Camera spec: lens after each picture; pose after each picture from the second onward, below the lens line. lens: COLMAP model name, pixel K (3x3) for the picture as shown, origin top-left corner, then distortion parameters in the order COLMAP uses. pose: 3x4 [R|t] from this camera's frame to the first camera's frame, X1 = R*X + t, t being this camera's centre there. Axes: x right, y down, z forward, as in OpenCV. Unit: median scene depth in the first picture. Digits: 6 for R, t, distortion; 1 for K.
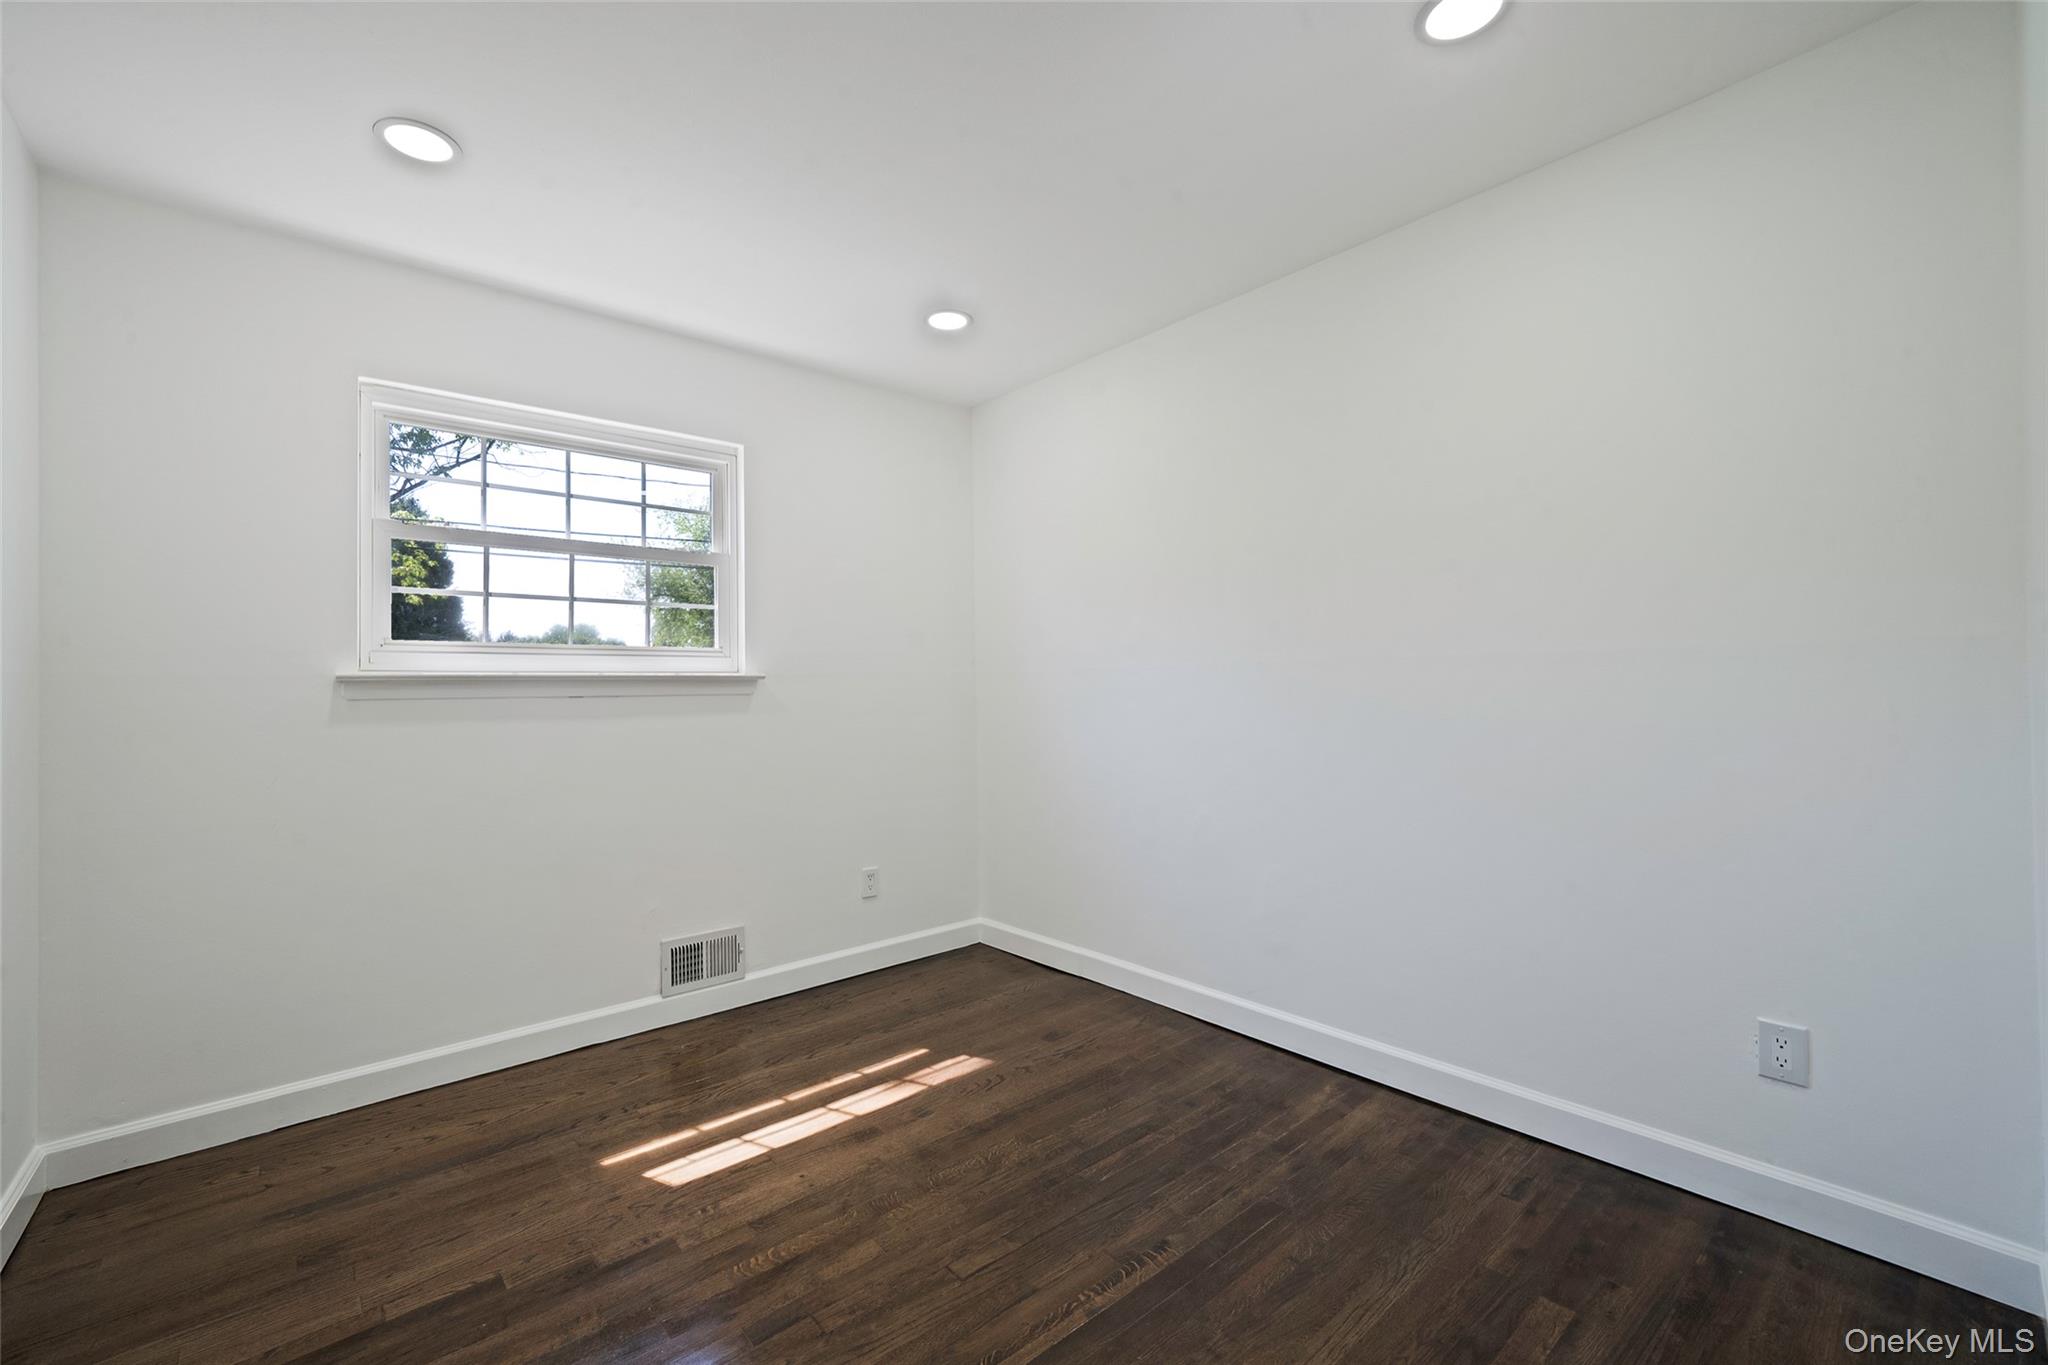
lens RADIAL K [[798.6, 0, 1020.6], [0, 798.6, 684.3], [0, 0, 1]] dist [-0.001532, -0.000039]
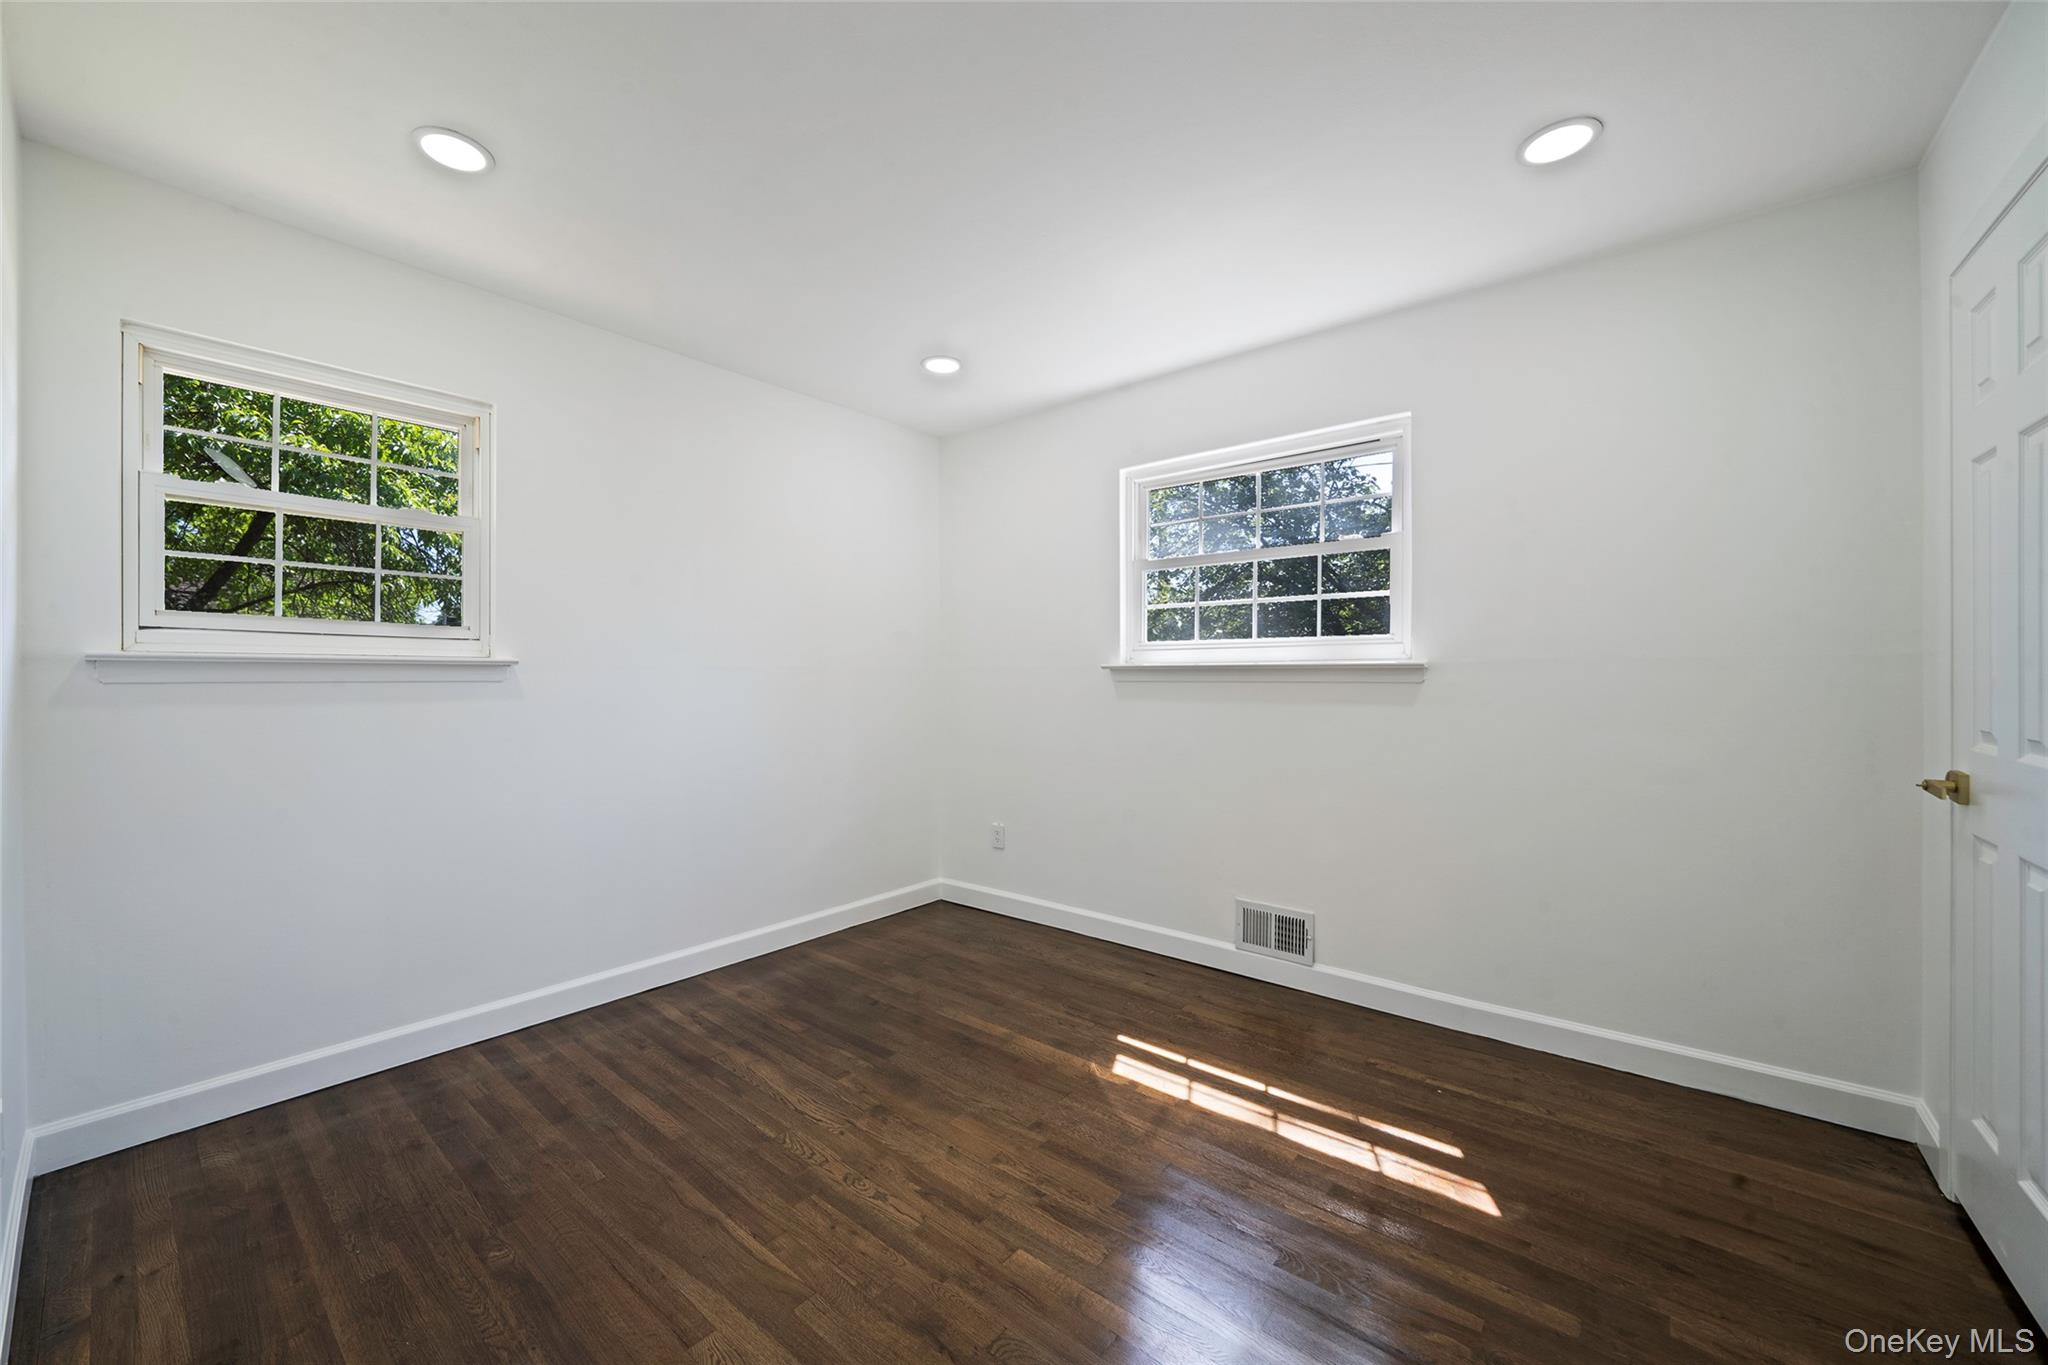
lens RADIAL K [[763.3, 0, 1019.4], [0, 763.3, 672.4], [0, 0, 1]] dist [-0.000967, 0.000106]
pose [[0.208666, 0.001919, -0.977985, 0.545939], [-0.005793, 0.999983, 0.000726, 0.001665], [0.977970, 0.005514, 0.208673, 0.469435]]
